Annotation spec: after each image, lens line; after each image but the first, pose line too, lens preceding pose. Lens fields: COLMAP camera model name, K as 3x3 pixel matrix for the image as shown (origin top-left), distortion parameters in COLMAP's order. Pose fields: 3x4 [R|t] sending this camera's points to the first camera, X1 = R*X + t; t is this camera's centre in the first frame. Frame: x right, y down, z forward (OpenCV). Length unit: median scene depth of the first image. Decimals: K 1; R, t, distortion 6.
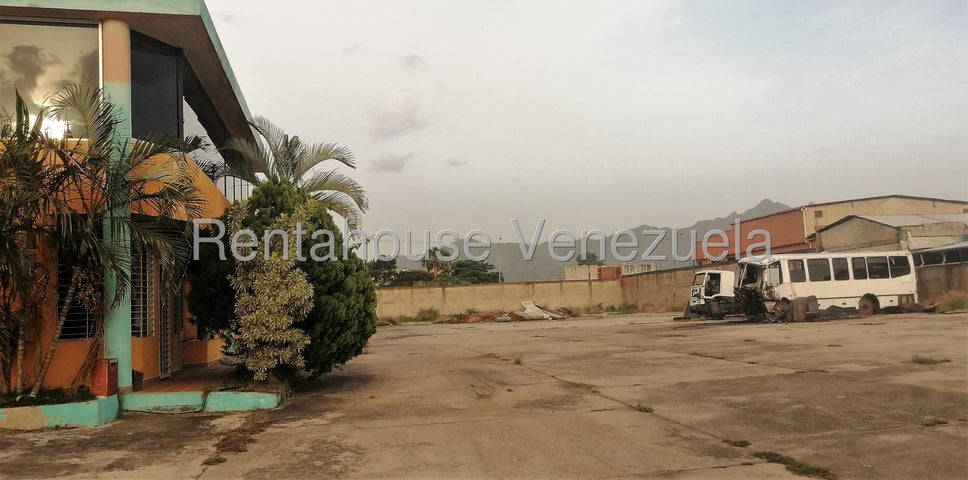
lens RADIAL K [[797.7, 0, 484.0], [0, 797.7, 240.0], [0, 0, 1]] dist [-0.039104, -0.004148]
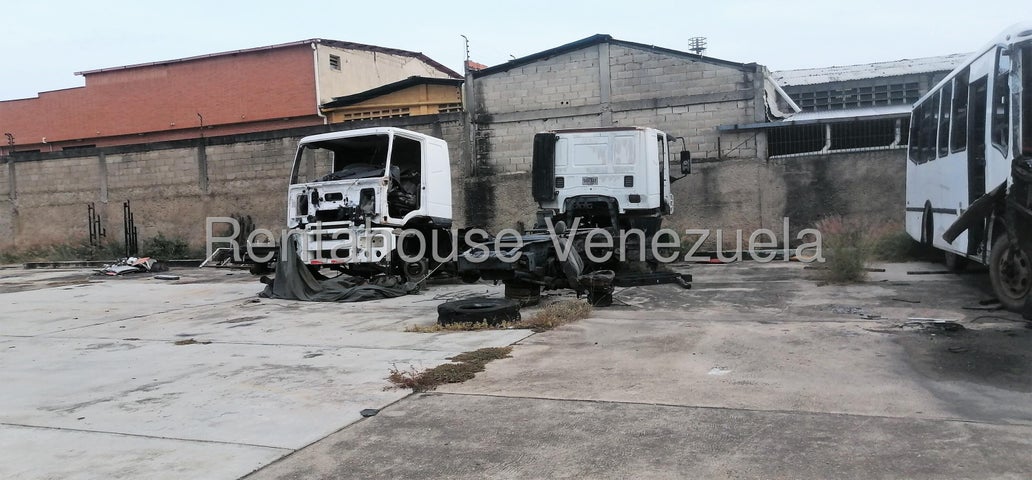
lens RADIAL K [[793.4, 0, 508.6], [0, 793.4, 259.9], [0, 0, 1]] dist [-0.000797, 0.008334]
pose [[0.526923, -0.038659, 0.849033, 0.070180], [-0.051067, 0.995720, 0.077031, 0.072341], [-0.848377, -0.083947, 0.522694, 0.948793]]
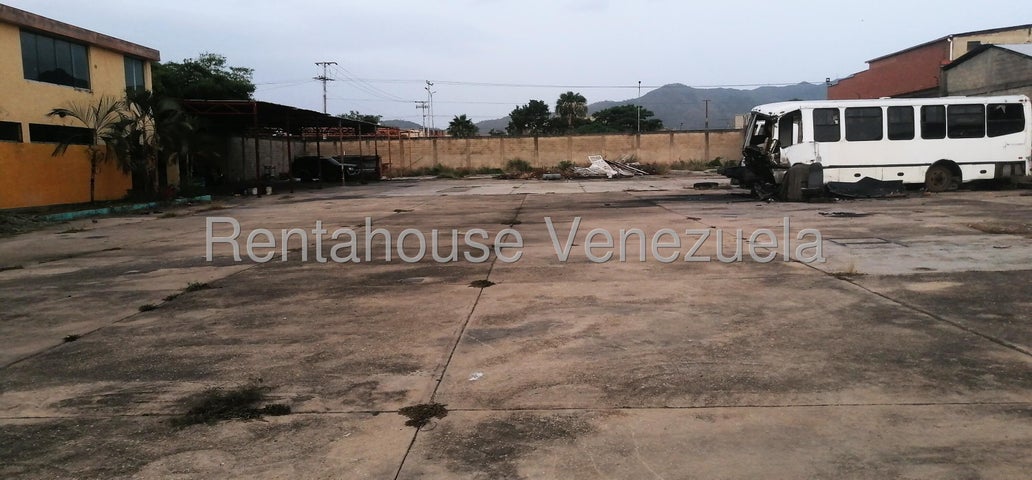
lens RADIAL K [[793.4, 0, 508.6], [0, 793.4, 259.9], [0, 0, 1]] dist [-0.000797, 0.008334]
pose [[0.974269, 0.046787, -0.220480, 0.254923], [0.001865, 0.976511, 0.215460, 0.003614], [0.225382, -0.210328, 0.951297, 0.227815]]
